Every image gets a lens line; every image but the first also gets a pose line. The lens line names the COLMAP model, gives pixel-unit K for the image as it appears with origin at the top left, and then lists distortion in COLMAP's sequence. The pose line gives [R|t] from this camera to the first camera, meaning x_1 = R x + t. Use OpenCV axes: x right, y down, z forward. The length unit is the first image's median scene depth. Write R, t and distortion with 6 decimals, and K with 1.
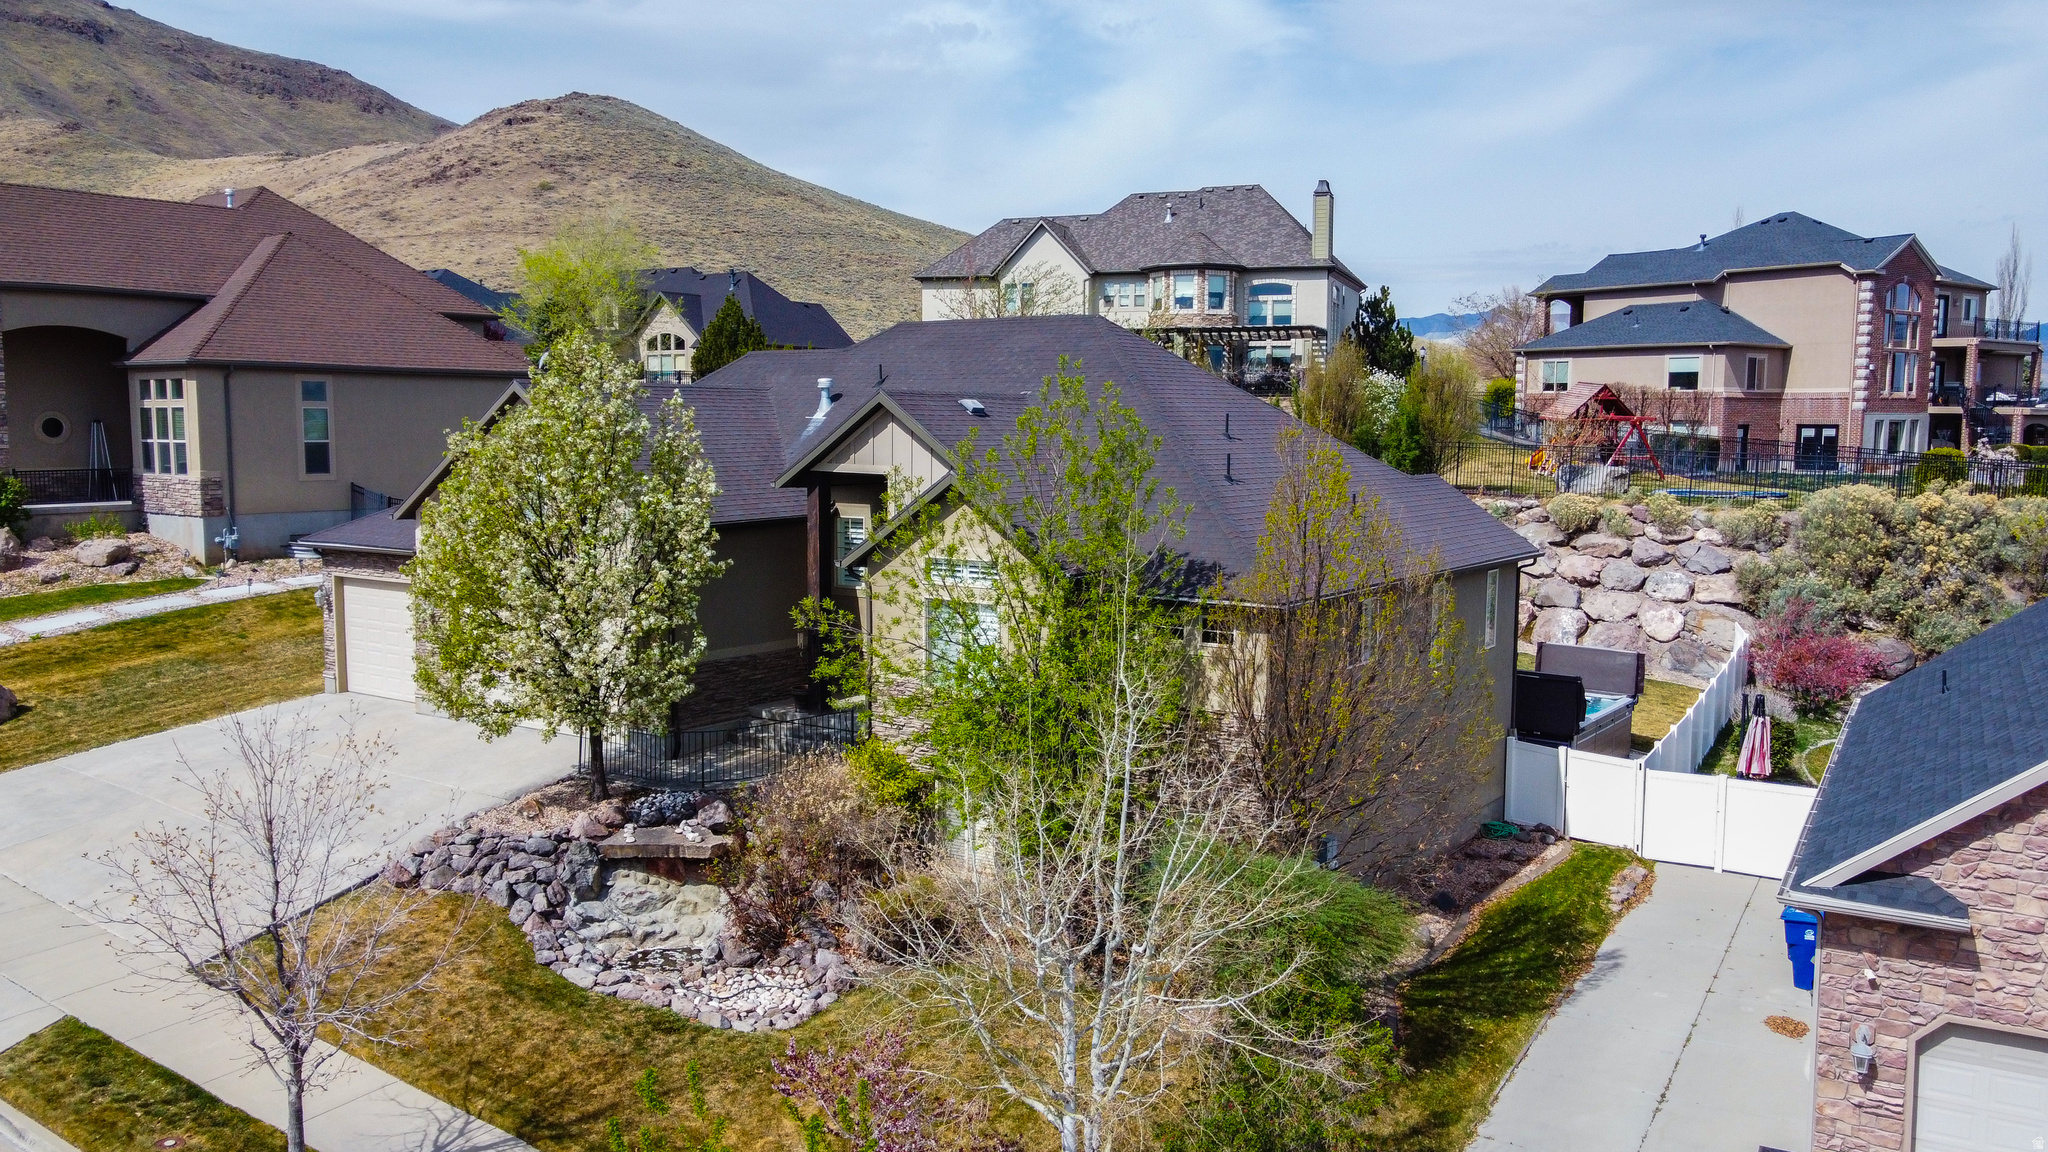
lens RADIAL K [[1592.1, 0, 1015.6], [0, 1592.1, 575.2], [0, 0, 1]] dist [0.004018, 0.028301]
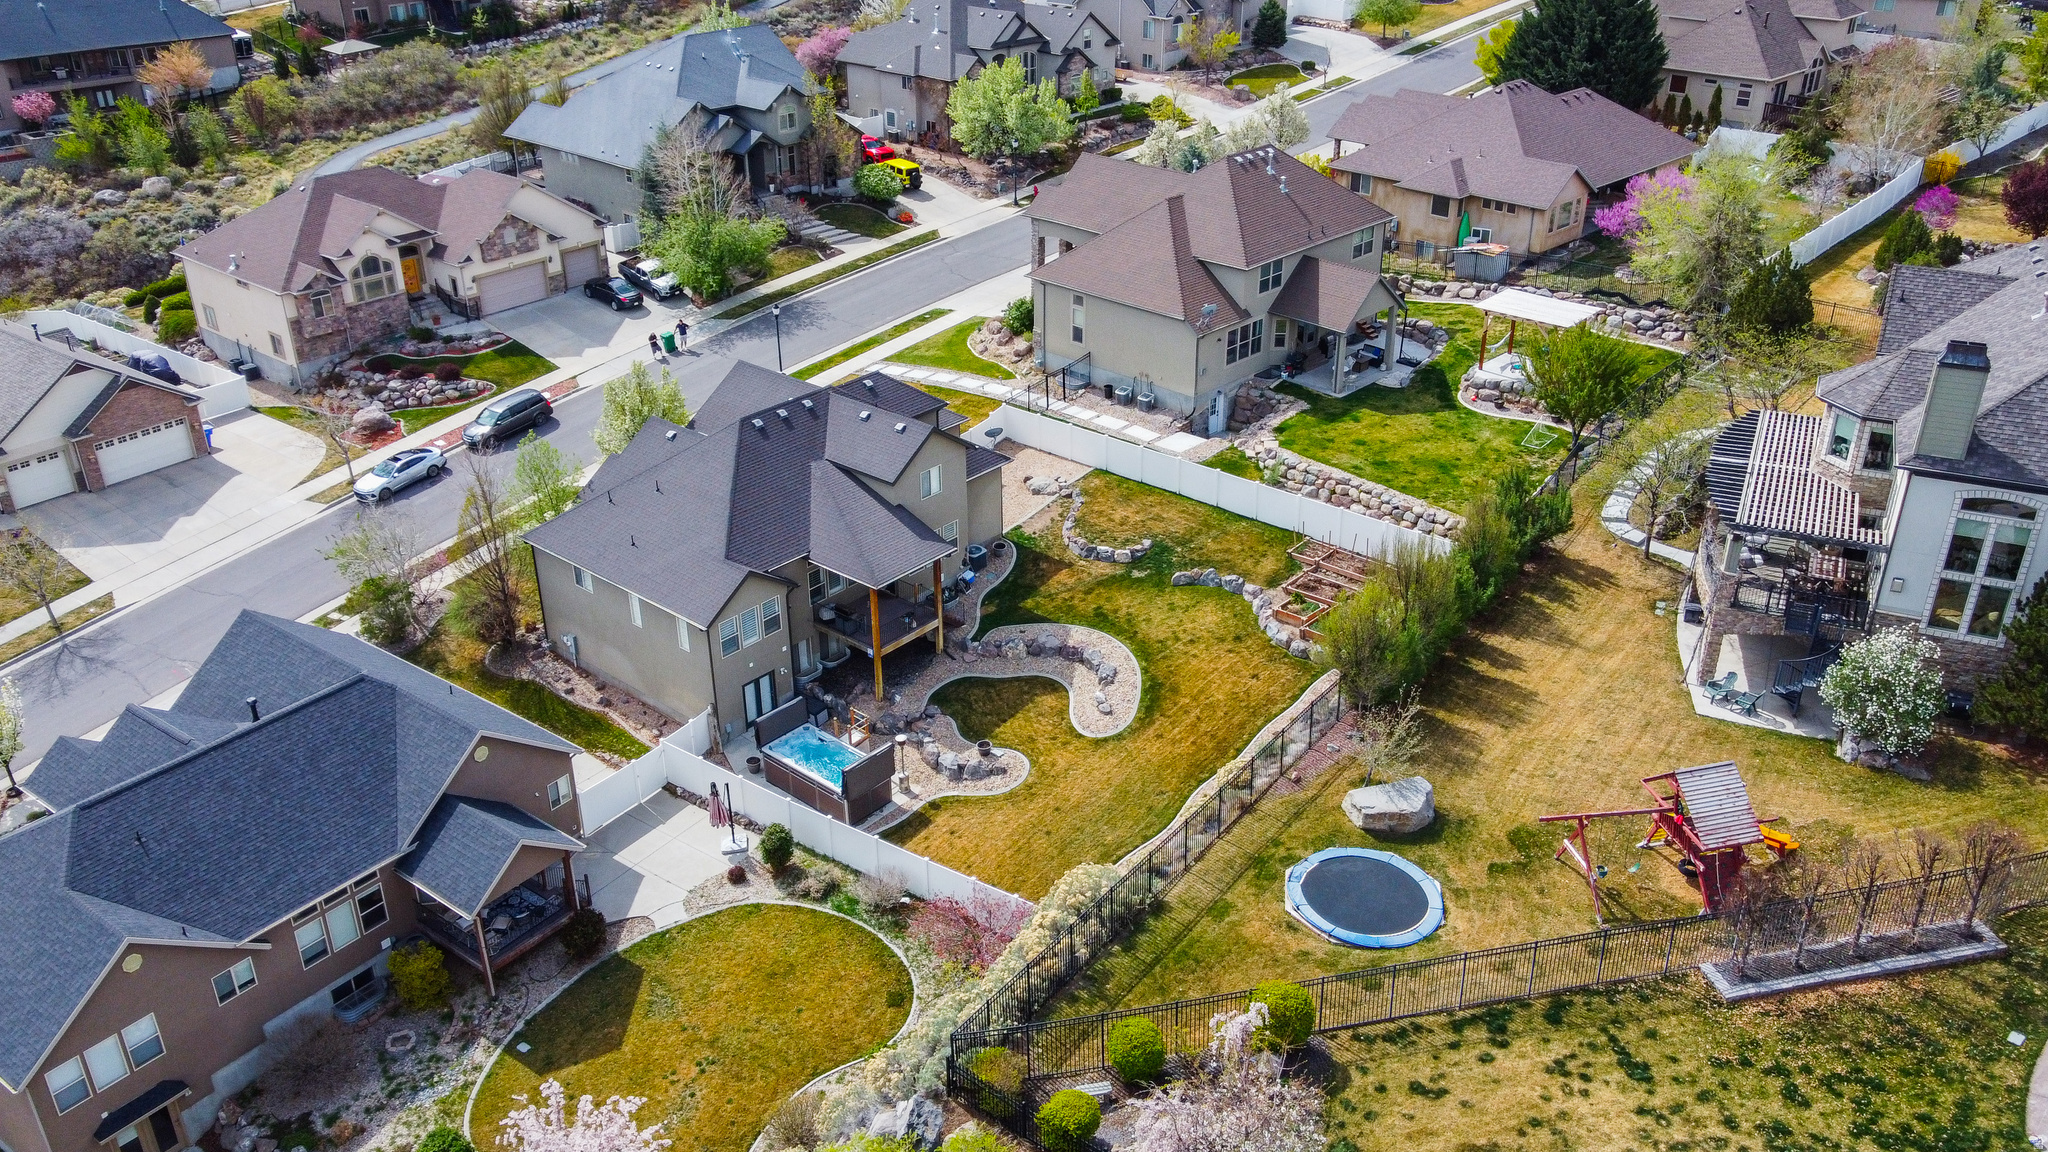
lens RADIAL K [[1637.8, 0, 1016.3], [0, 1637.8, 576.6], [0, 0, 1]] dist [0.001596, 0.036283]
pose [[-0.107909, 0.453460, -0.884720, 1.220936], [-0.089013, 0.881935, 0.462890, -0.613623], [0.990168, 0.128702, -0.054805, 0.922039]]
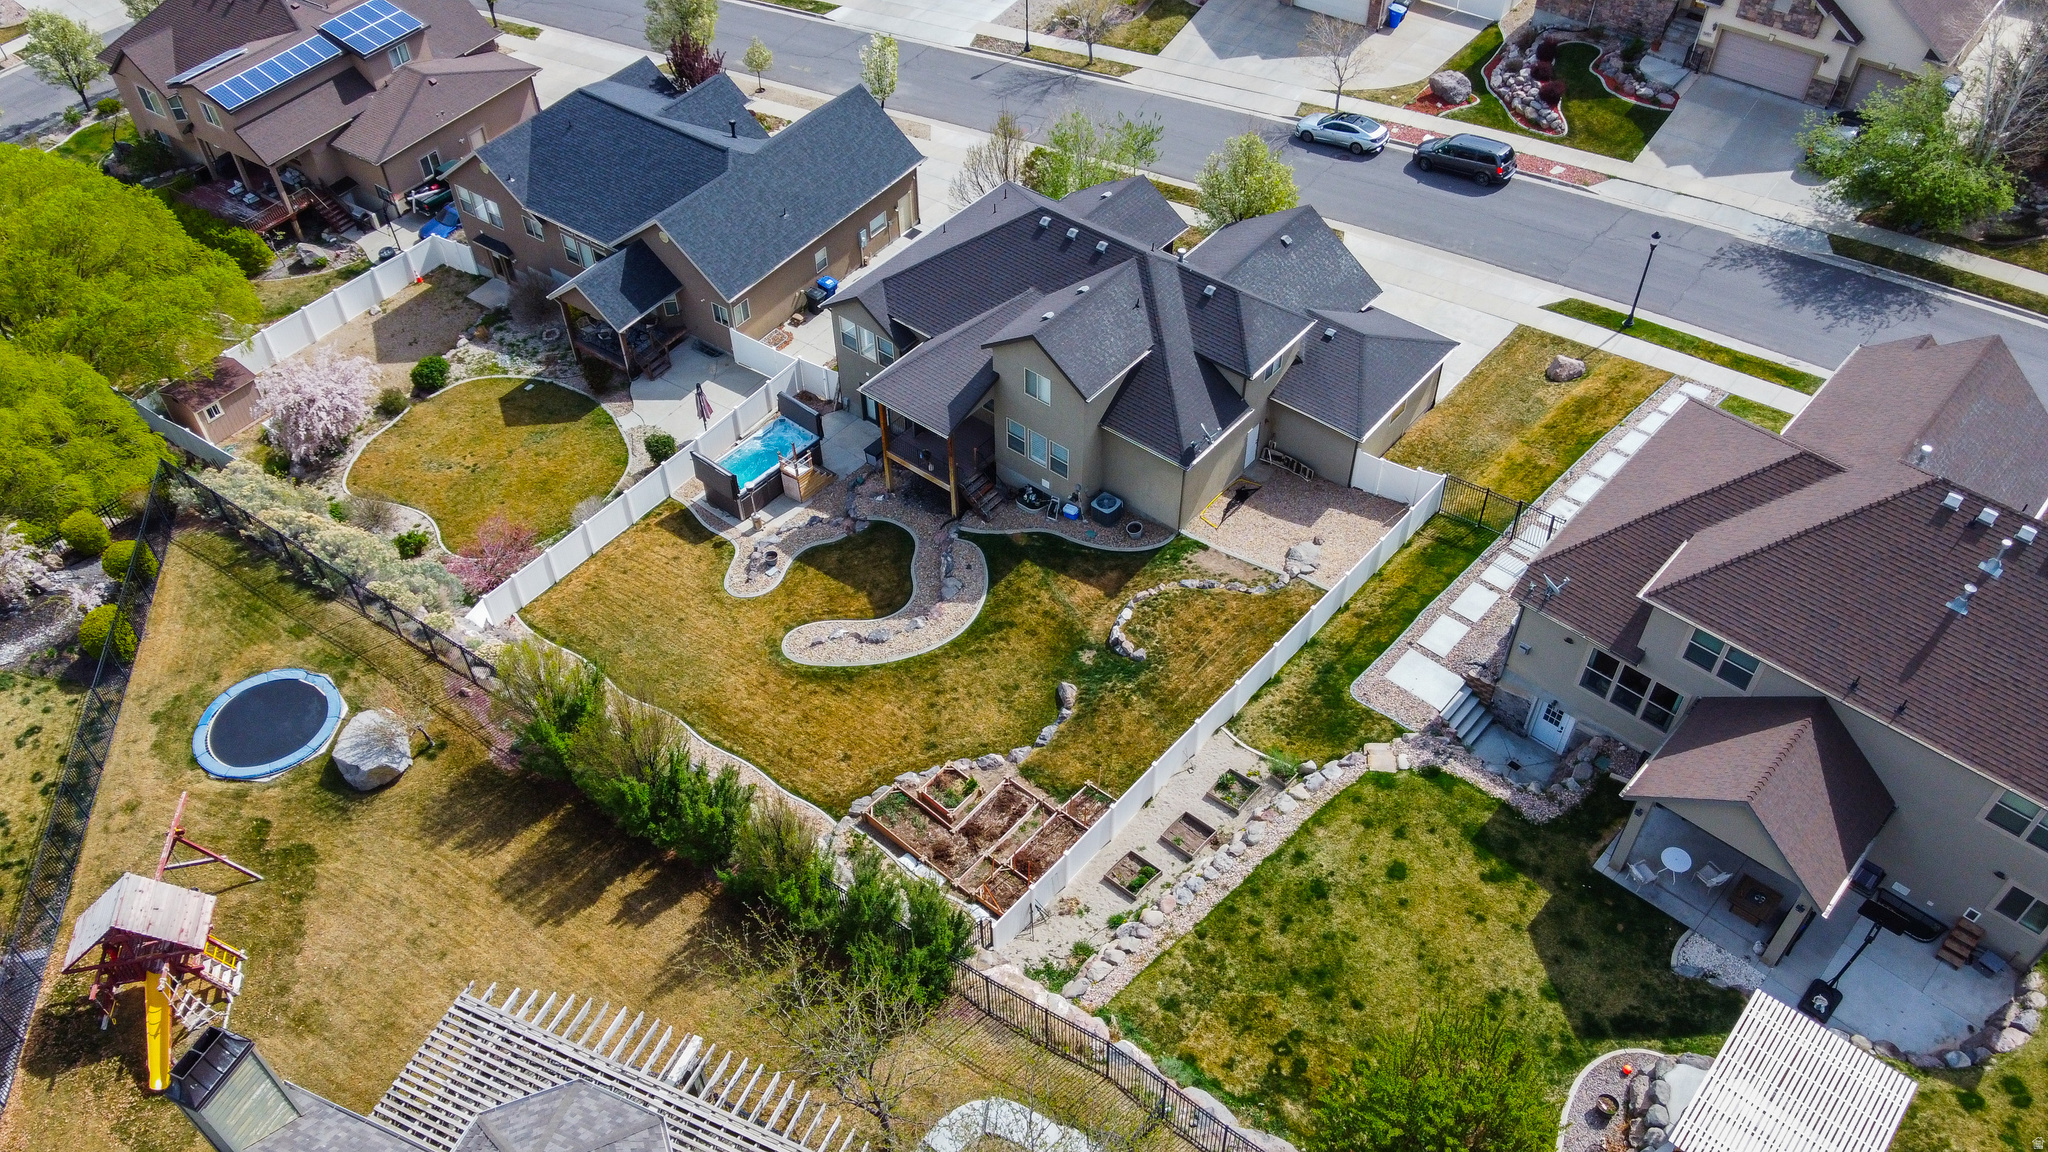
lens RADIAL K [[1561.4, 0, 1013.5], [0, 1561.4, 581.1], [0, 0, 1]] dist [0.000541, 0.040023]
pose [[-0.996765, -0.051974, 0.061301, -0.034087], [0.016236, 0.616800, 0.786952, -0.861063], [-0.078712, 0.785402, -0.613961, 1.572695]]
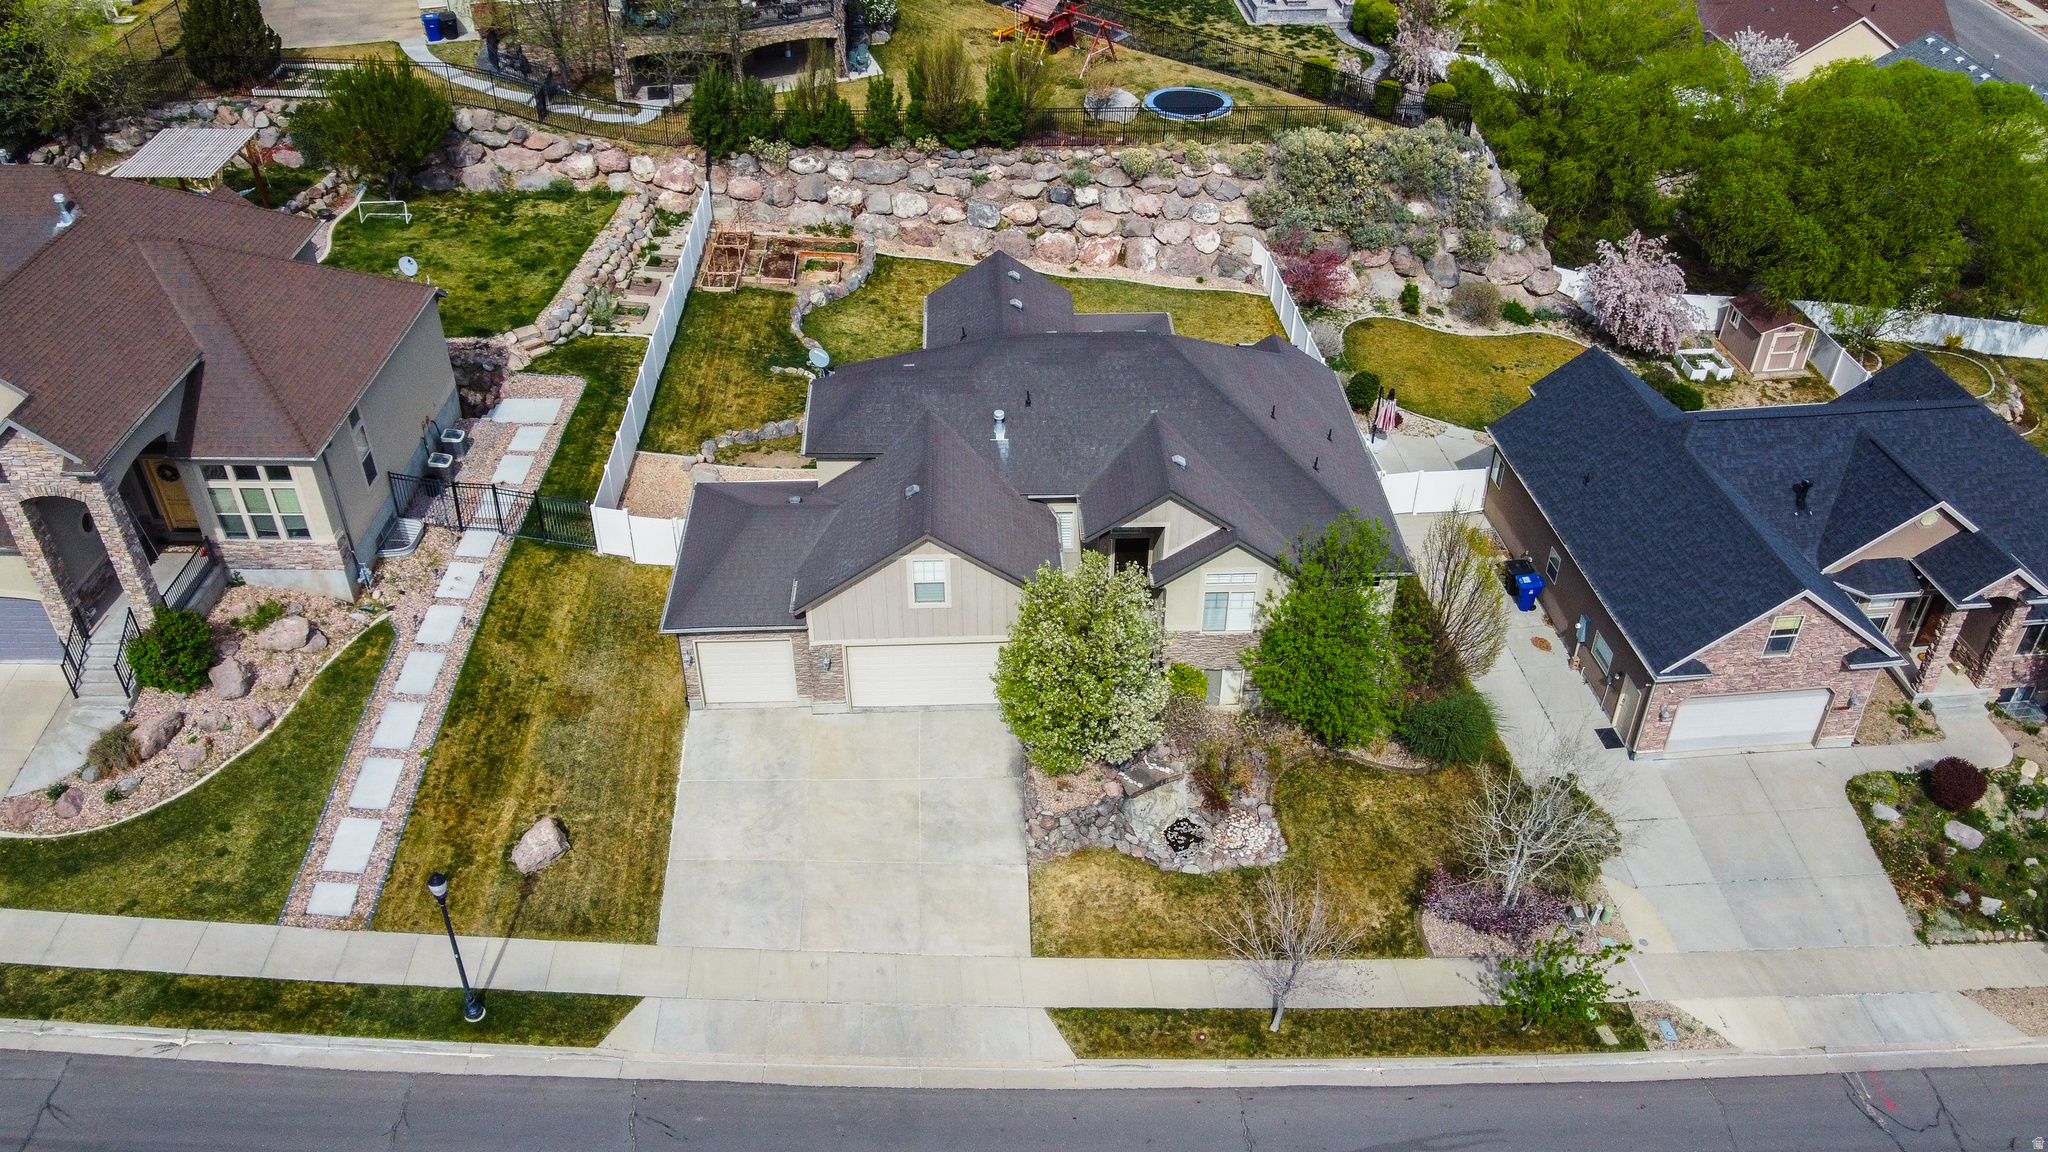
lens RADIAL K [[1583.1, 0, 1013.7], [0, 1583.1, 575.0], [0, 0, 1]] dist [-0.002575, 0.051134]
pose [[0.800374, -0.359632, 0.479653, -0.545587], [0.062971, 0.846093, 0.529302, -0.485660], [-0.596185, -0.393435, 0.699837, -0.054076]]
